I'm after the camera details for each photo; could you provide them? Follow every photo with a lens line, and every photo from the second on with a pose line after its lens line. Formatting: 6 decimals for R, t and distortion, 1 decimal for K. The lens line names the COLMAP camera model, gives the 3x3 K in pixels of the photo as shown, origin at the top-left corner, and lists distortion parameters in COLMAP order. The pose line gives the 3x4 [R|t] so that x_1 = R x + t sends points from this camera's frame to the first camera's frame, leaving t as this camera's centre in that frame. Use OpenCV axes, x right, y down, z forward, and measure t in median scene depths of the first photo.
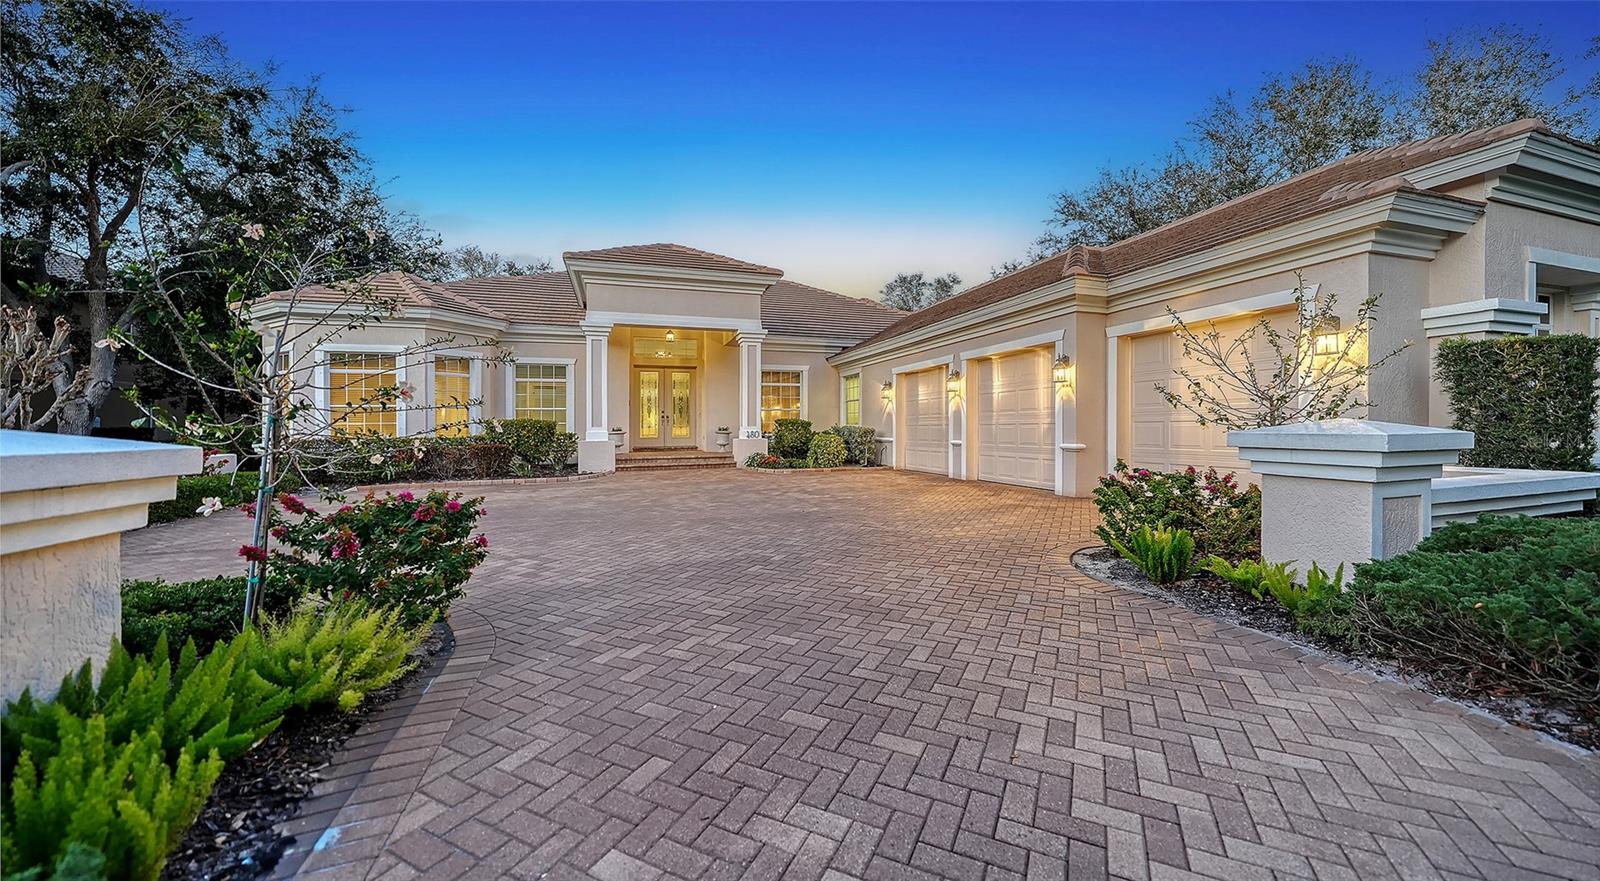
lens RADIAL K [[558.7, 0, 799.3], [0, 558.7, 437.0], [0, 0, 1]] dist [0.000738, -0.000334]
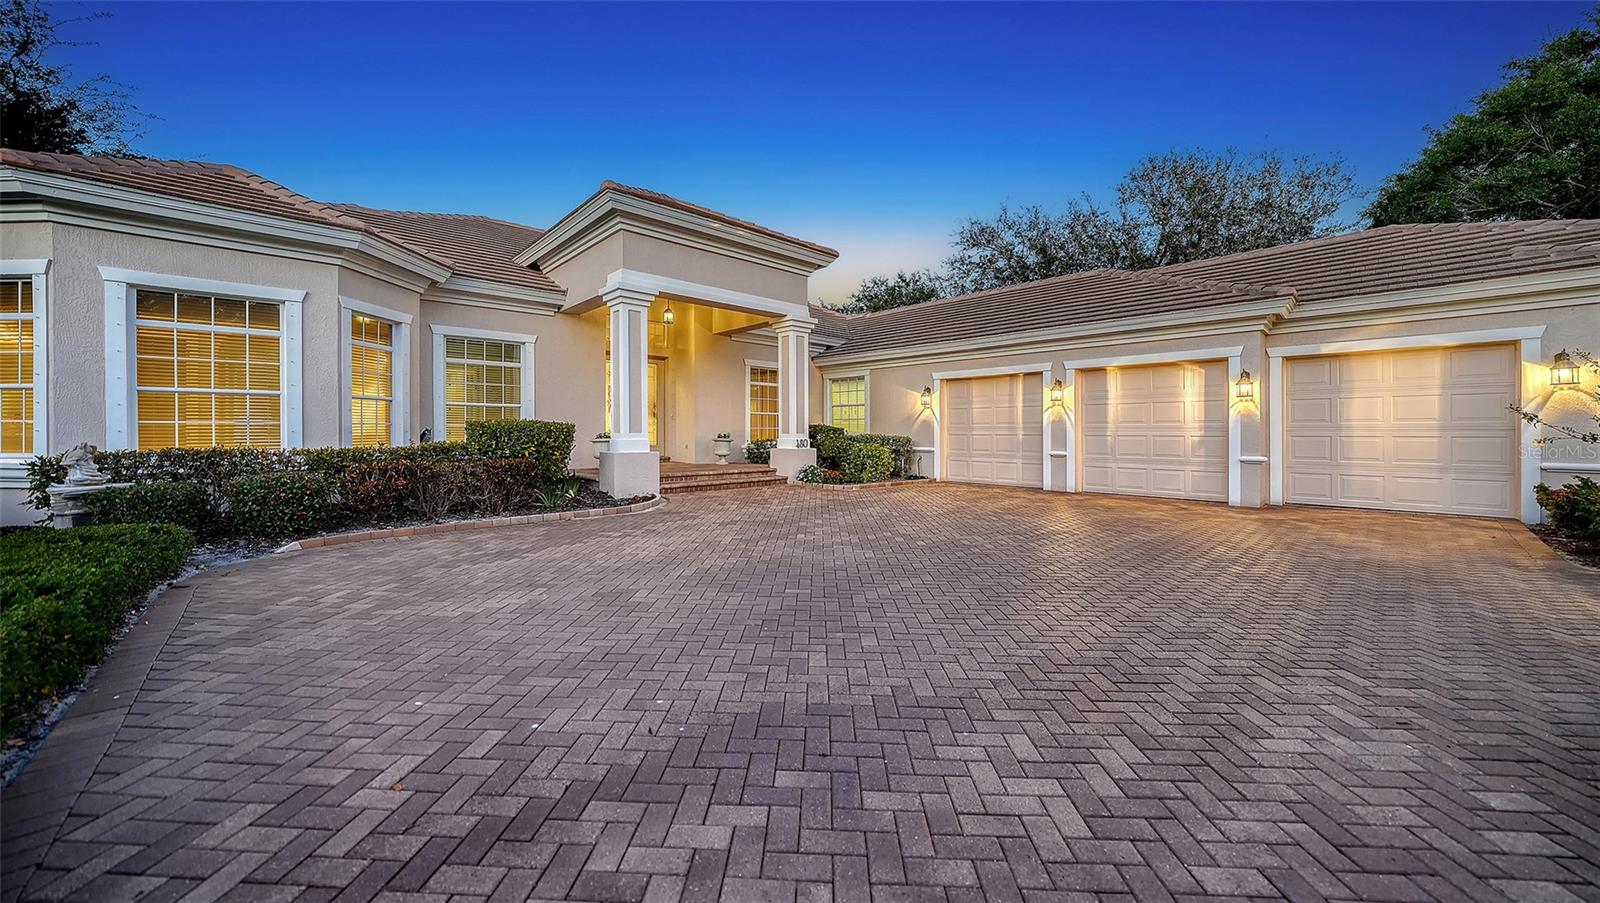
lens RADIAL K [[564.7, 0, 823.2], [0, 564.7, 436.6], [0, 0, 1]] dist [-0.016094, 0.004572]
pose [[0.914029, 0.008533, 0.405559, -0.393424], [-0.004484, 0.999930, -0.010932, -0.005758], [-0.405624, 0.008173, 0.914003, 0.217602]]
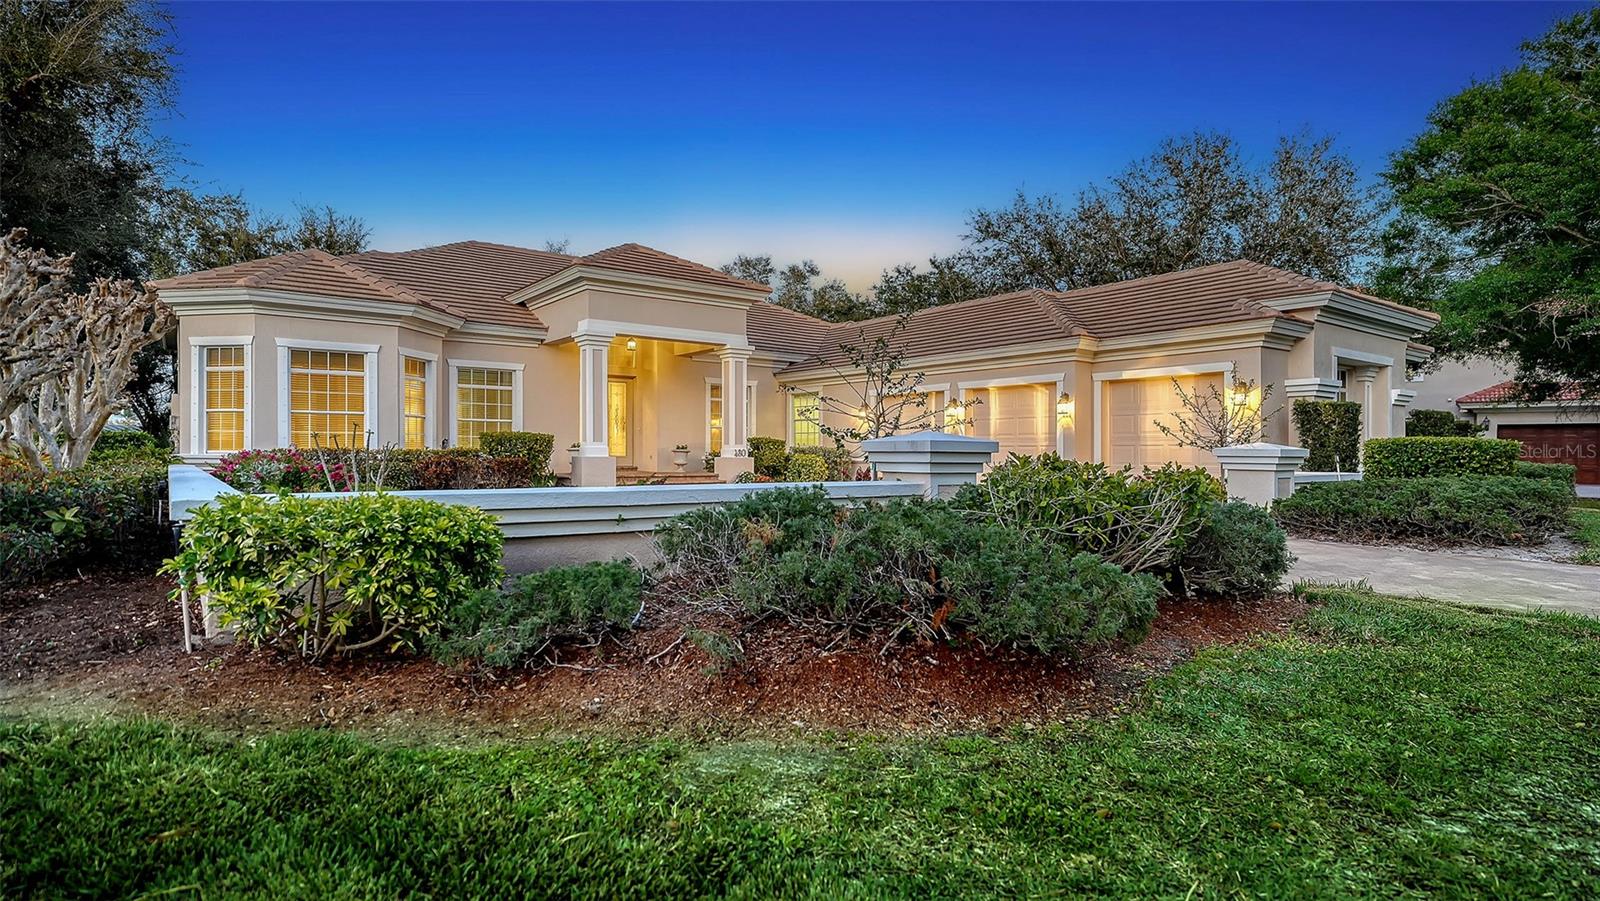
lens RADIAL K [[778.1, 0, 792.6], [0, 778.1, 449.9], [0, 0, 1]] dist [0.022377, 0.000222]
pose [[0.956203, 0.016592, 0.292232, -0.390980], [-0.010493, 0.999693, -0.022429, 0.019666], [-0.292515, 0.018380, 0.956084, -0.324323]]
